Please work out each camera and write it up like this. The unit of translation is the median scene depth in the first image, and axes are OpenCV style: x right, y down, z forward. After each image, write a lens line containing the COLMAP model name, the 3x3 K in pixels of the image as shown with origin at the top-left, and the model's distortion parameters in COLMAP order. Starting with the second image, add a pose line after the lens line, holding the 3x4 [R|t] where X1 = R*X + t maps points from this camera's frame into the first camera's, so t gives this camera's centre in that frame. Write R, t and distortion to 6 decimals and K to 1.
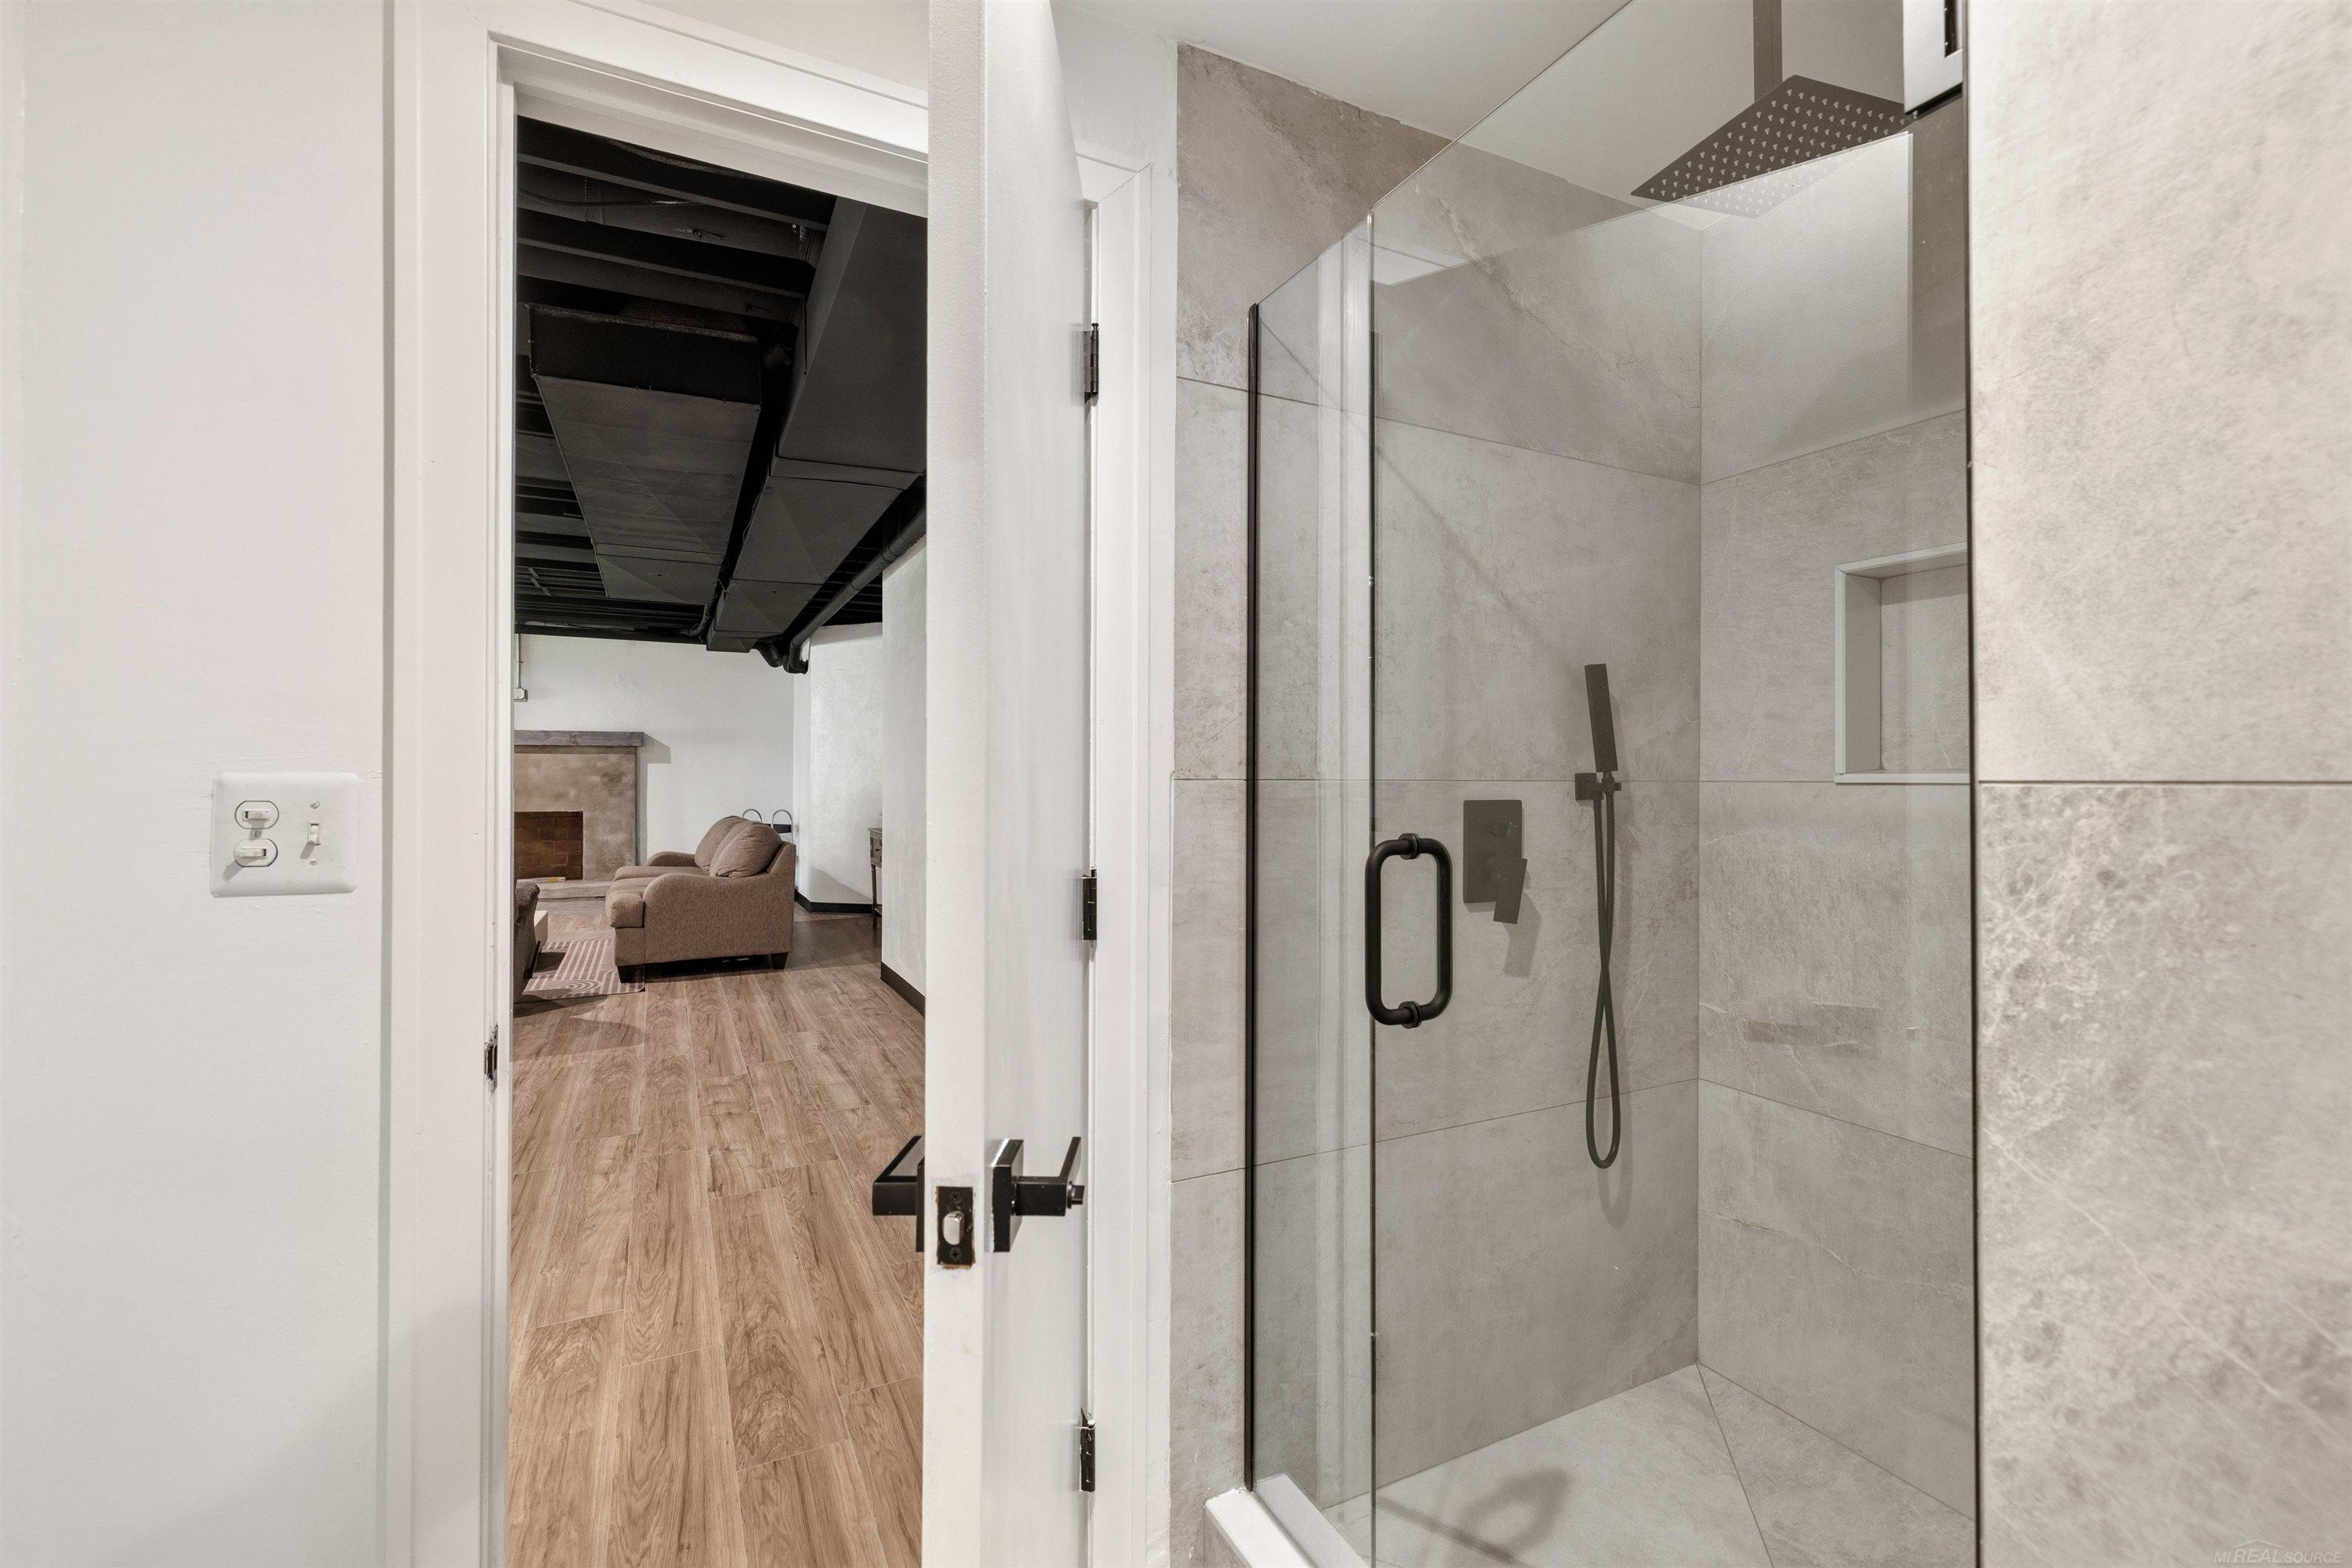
lens RADIAL K [[998.2, 0, 1173.8], [0, 998.2, 774.9], [0, 0, 1]] dist [-0.000471, 0.000293]
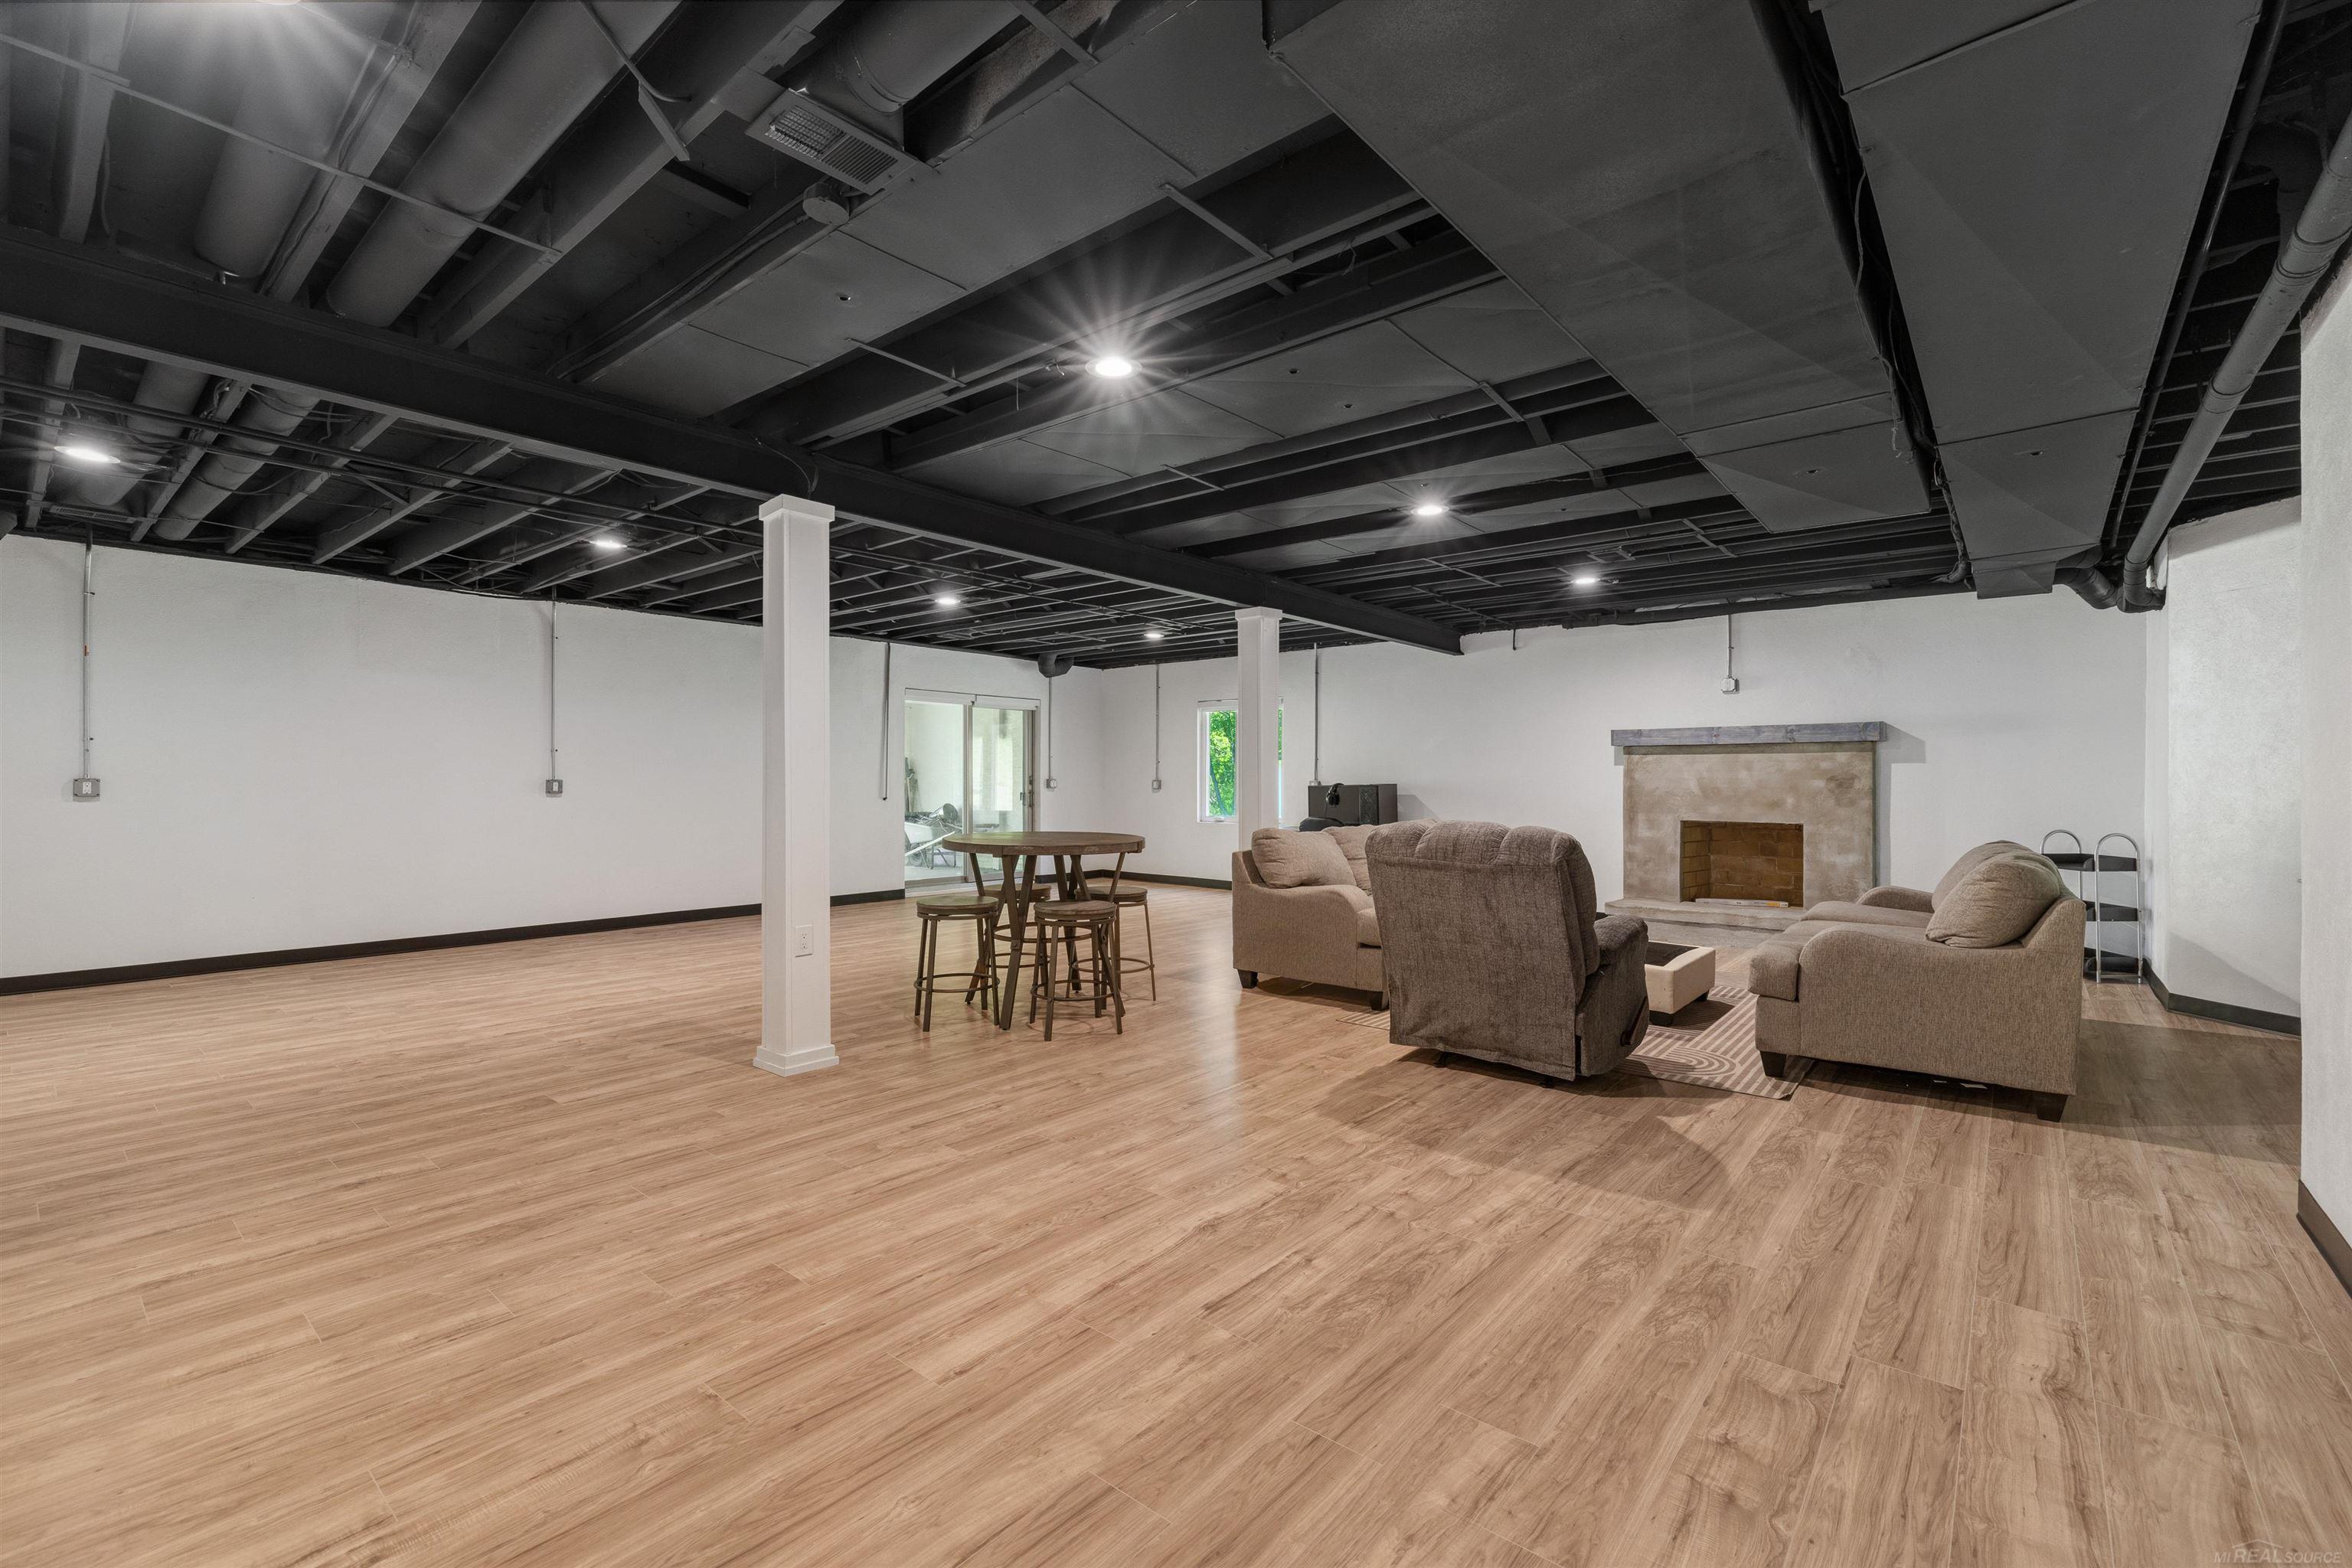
lens RADIAL K [[998.2, 0, 1180.7], [0, 998.2, 775.8], [0, 0, 1]] dist [-0.000471, 0.000293]
pose [[0.388201, -0.006468, -0.921552, -0.055979], [0.000903, 0.999978, -0.006638, 0.003200], [0.921574, 0.001745, 0.388198, 0.284042]]
